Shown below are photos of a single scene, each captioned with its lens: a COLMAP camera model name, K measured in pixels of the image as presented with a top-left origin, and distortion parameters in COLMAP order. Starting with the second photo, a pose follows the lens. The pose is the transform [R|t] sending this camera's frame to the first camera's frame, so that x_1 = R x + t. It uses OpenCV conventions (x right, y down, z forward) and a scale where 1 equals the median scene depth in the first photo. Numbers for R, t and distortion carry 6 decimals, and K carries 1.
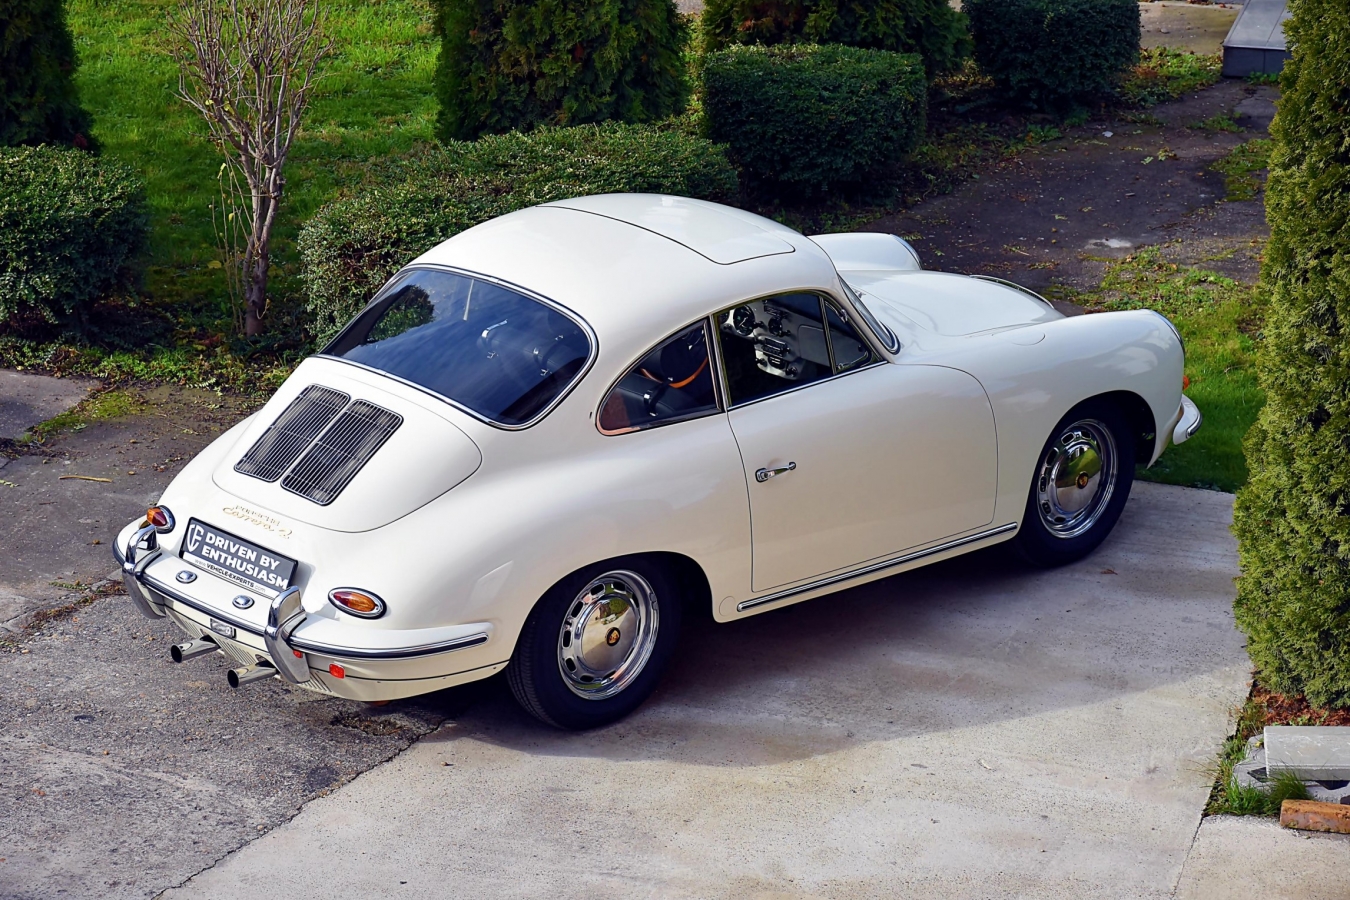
lens RADIAL K [[4309.5, 0, 675.0], [0, 4309.5, 450.0], [0, 0, 1]] dist [-0.039341, 2.499839]
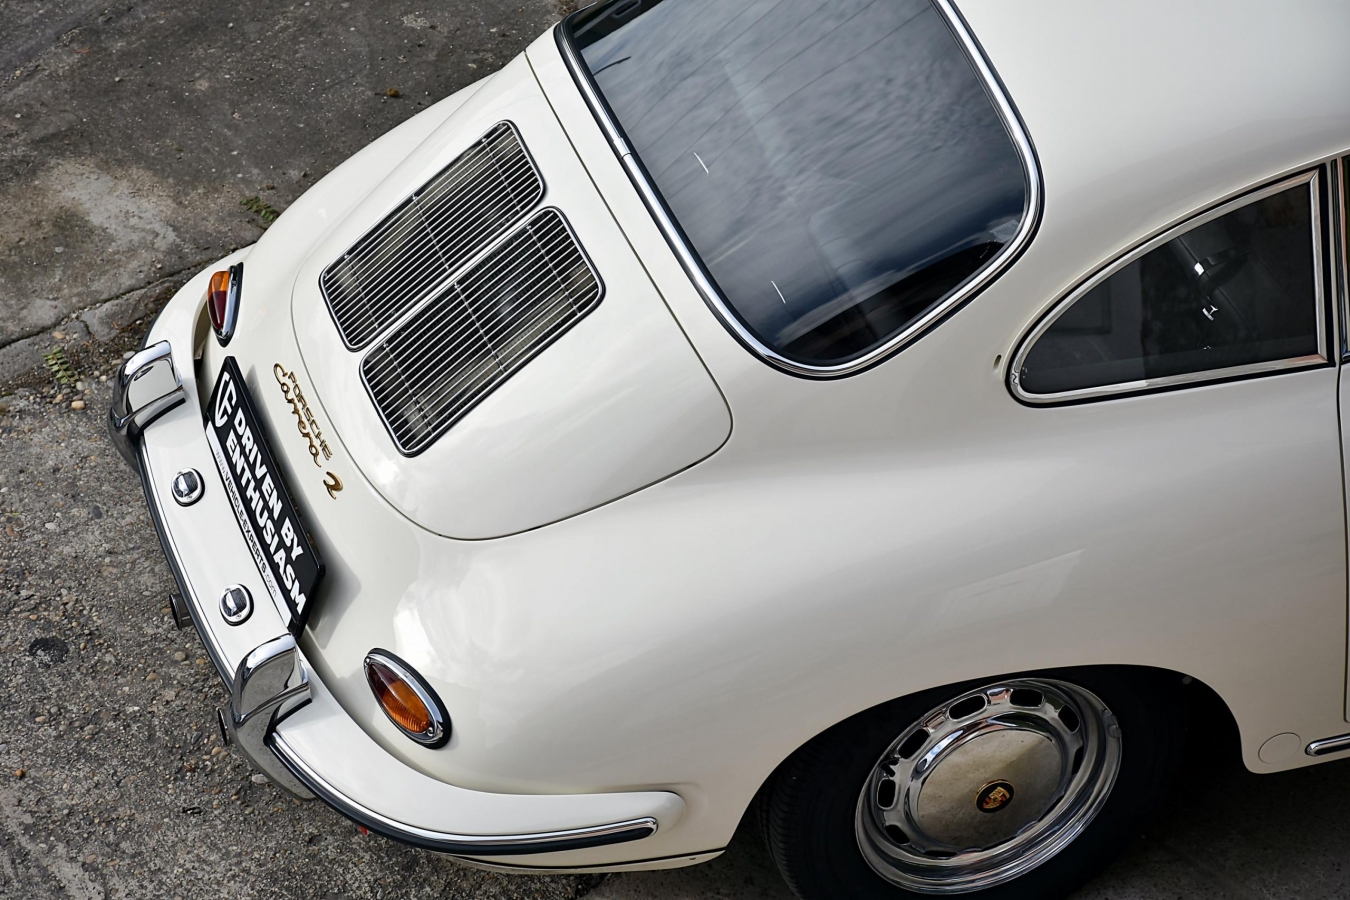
lens RADIAL K [[4836.2, 0, 675.0], [0, 4836.2, 450.0], [0, 0, 1]] dist [-0.067982, 1.702980]
pose [[0.913180, 0.232732, -0.334571, 0.117800], [-0.094616, 0.919552, 0.381407, -0.183814], [0.396421, -0.316638, 0.861737, 0.521007]]
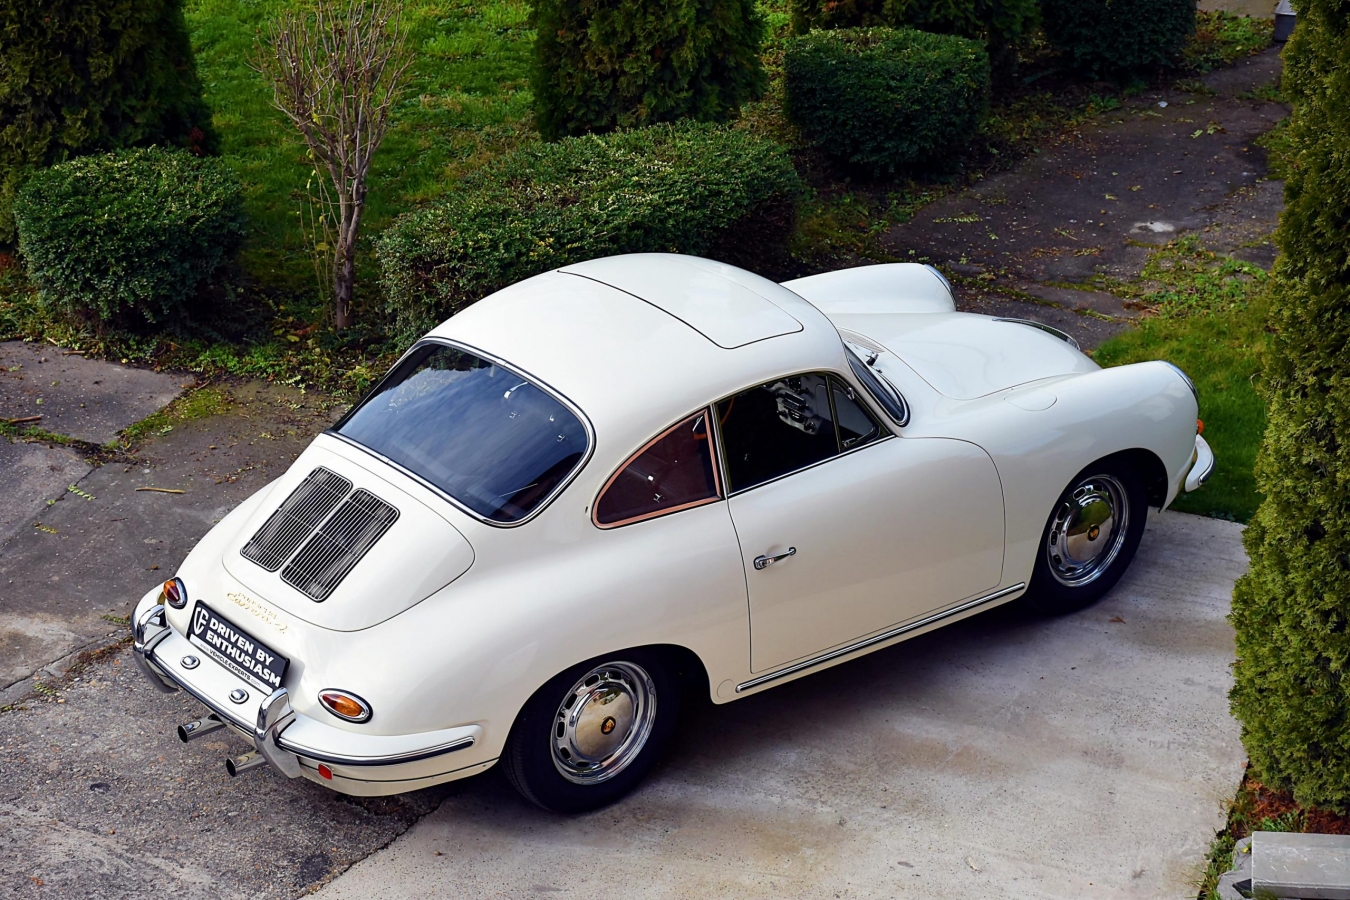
lens RADIAL K [[3265.6, 0, 675.0], [0, 3265.6, 450.0], [0, 0, 1]] dist [-0.020310, 0.131259]
pose [[0.997501, 0.015942, -0.068837, 0.051322], [-0.009489, 0.995615, 0.093066, -0.089582], [0.070019, -0.092181, 0.993277, 0.234330]]
